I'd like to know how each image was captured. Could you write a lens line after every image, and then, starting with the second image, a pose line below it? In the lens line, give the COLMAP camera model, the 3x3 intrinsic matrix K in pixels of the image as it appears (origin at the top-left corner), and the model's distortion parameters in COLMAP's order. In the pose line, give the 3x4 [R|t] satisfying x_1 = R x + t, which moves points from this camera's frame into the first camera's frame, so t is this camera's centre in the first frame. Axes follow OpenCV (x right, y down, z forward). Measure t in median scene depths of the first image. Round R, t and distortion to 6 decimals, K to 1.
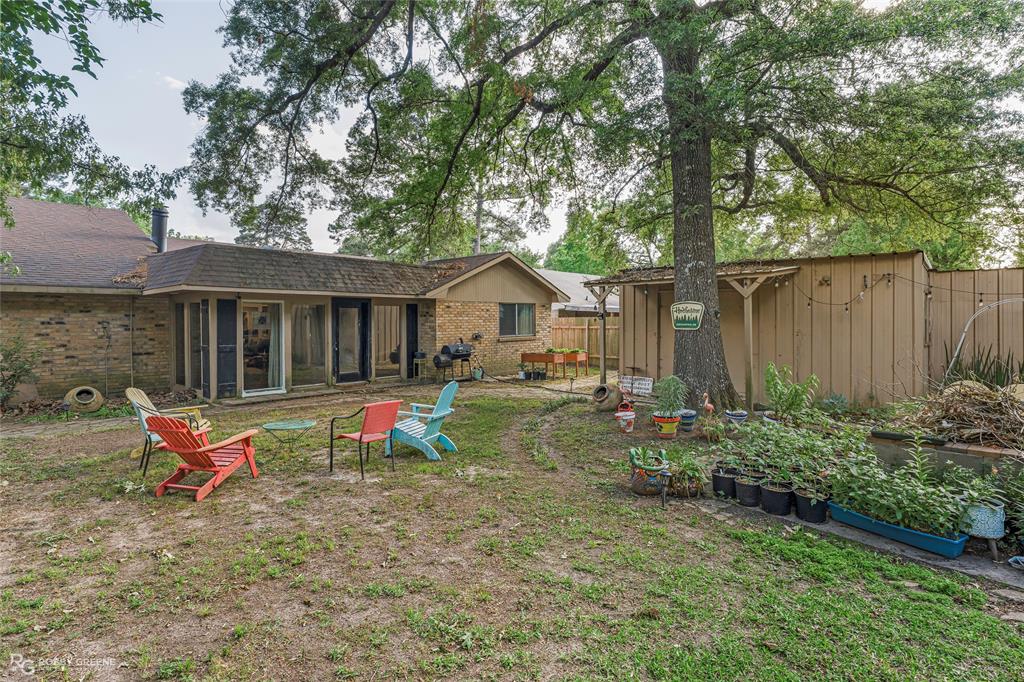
lens RADIAL K [[545.9, 0, 512.0], [0, 545.9, 330.2], [0, 0, 1]] dist [-0.001897, -0.000114]
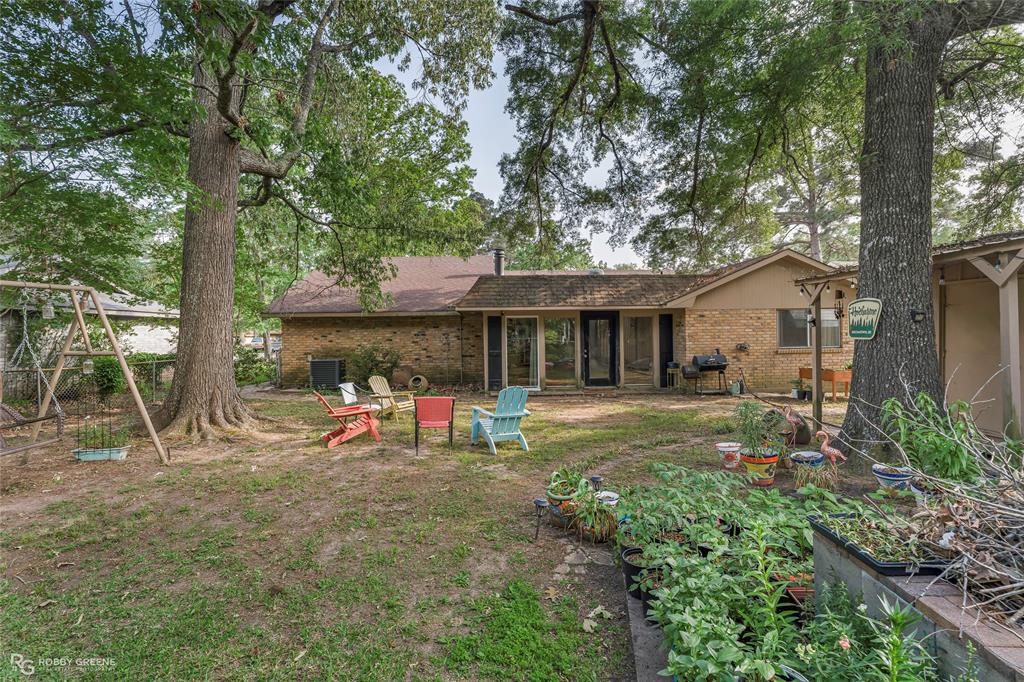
lens RADIAL K [[504.2, 0, 511.9], [0, 504.2, 340.4], [0, 0, 1]] dist [0.002529, 0.000346]
pose [[0.666479, 0.002682, -0.745519, 0.399943], [-0.003628, 0.999993, 0.000354, 0.001479], [0.745515, 0.002469, 0.666484, 0.199559]]
